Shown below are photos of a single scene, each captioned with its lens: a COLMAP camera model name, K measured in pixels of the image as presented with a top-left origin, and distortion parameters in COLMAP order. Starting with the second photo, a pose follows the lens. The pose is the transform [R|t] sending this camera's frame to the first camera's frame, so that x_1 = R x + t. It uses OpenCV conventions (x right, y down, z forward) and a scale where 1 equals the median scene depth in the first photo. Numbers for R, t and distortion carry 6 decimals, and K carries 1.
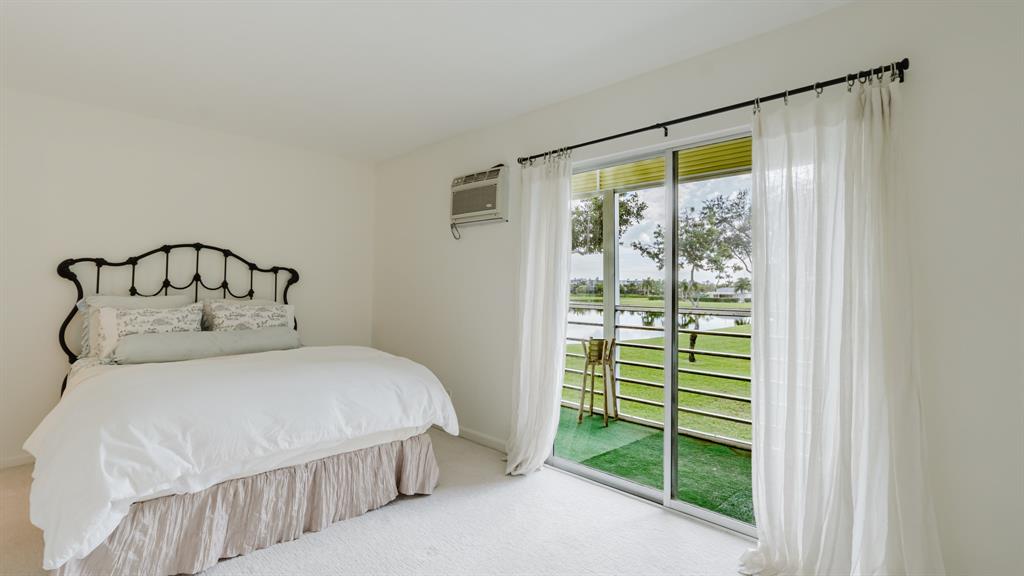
lens RADIAL K [[474.3, 0, 512.6], [0, 474.3, 275.7], [0, 0, 1]] dist [-0.004851, -0.000534]
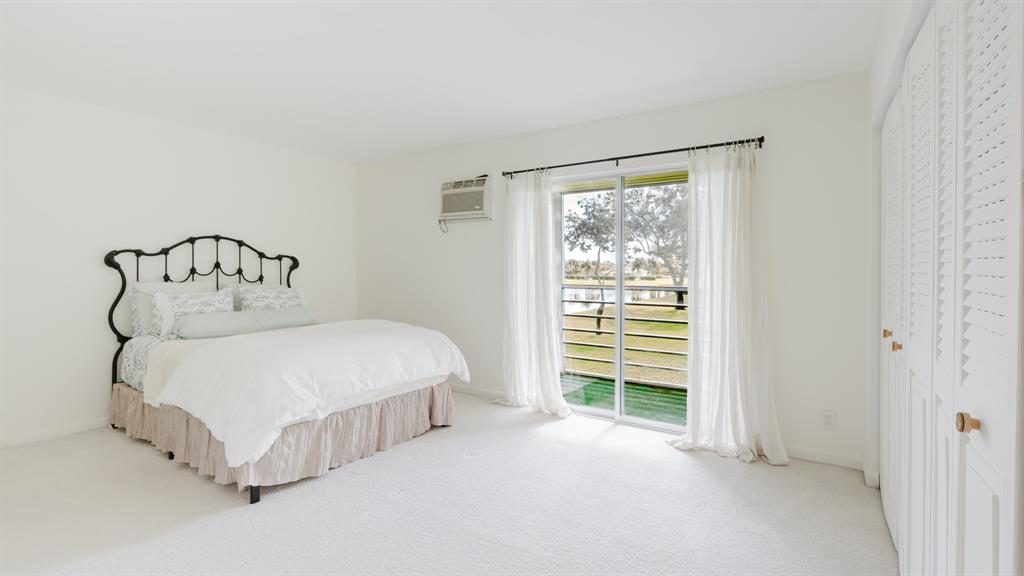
lens RADIAL K [[469.1, 0, 514.1], [0, 469.1, 270.3], [0, 0, 1]] dist [0.001760, 0.000025]
pose [[0.981293, -0.009576, 0.192284, -0.189924], [0.003793, 0.999530, 0.030424, -0.016035], [-0.192485, -0.029126, 0.980868, -0.252748]]
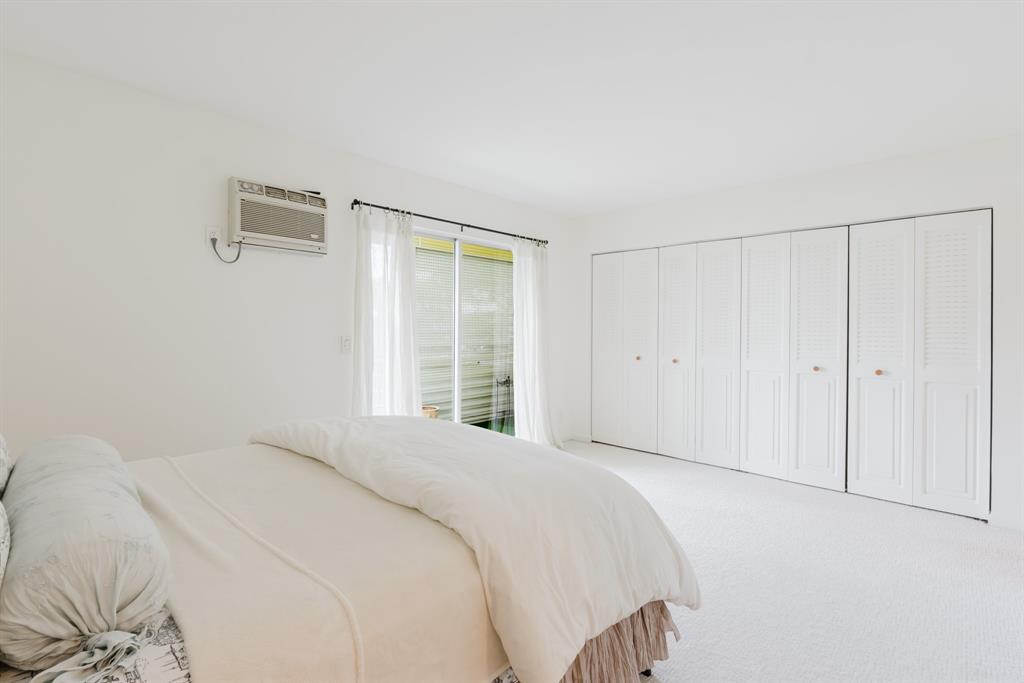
lens RADIAL K [[478.2, 0, 512.0], [0, 478.2, 341.5], [0, 0, 1]] dist [0.000261, -0.000231]
pose [[-0.015262, -0.036546, 0.999215, -0.922342], [-0.033007, 0.998806, 0.036026, 0.003130], [-0.999339, -0.032431, -0.016450, 0.620017]]
